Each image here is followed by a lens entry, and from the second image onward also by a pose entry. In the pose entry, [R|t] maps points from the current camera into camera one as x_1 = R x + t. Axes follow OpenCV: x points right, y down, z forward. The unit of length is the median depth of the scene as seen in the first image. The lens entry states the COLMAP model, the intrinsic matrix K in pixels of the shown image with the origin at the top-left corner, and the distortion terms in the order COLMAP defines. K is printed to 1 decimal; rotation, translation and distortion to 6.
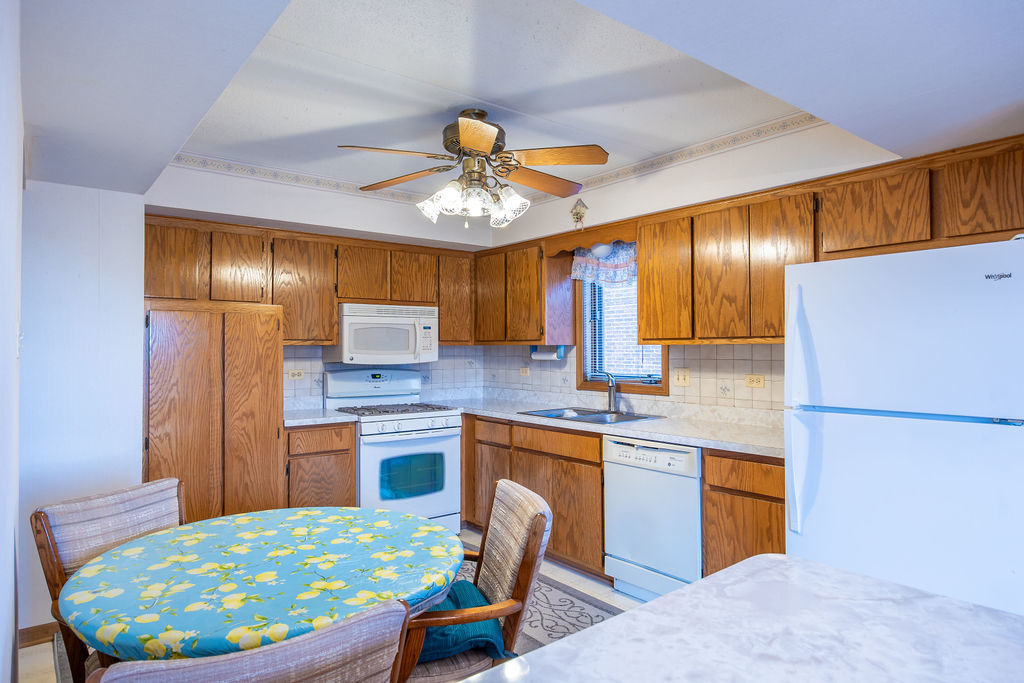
lens RADIAL K [[642.7, 0, 510.6], [0, 642.7, 341.9], [0, 0, 1]] dist [0.002364, 0.000021]
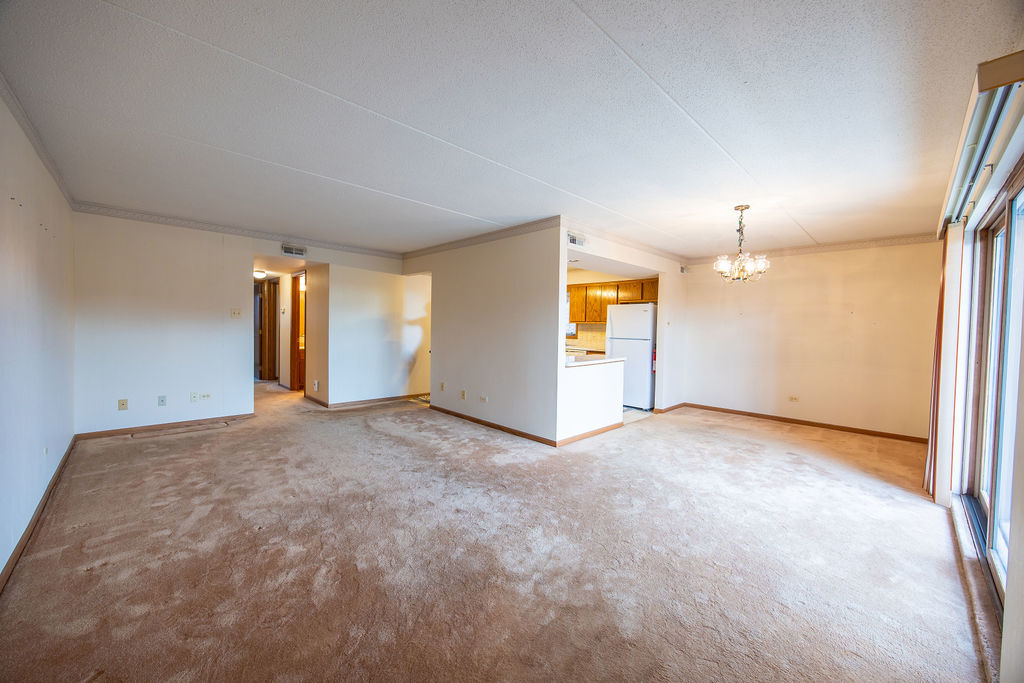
lens RADIAL K [[389.2, 0, 513.0], [0, 389.2, 338.5], [0, 0, 1]] dist [-0.000081, -0.000238]
pose [[0.995192, 0.016718, 0.096511, -0.289732], [-0.021198, 0.998735, 0.045587, -0.001778], [-0.095626, -0.047413, 0.994287, -0.996845]]
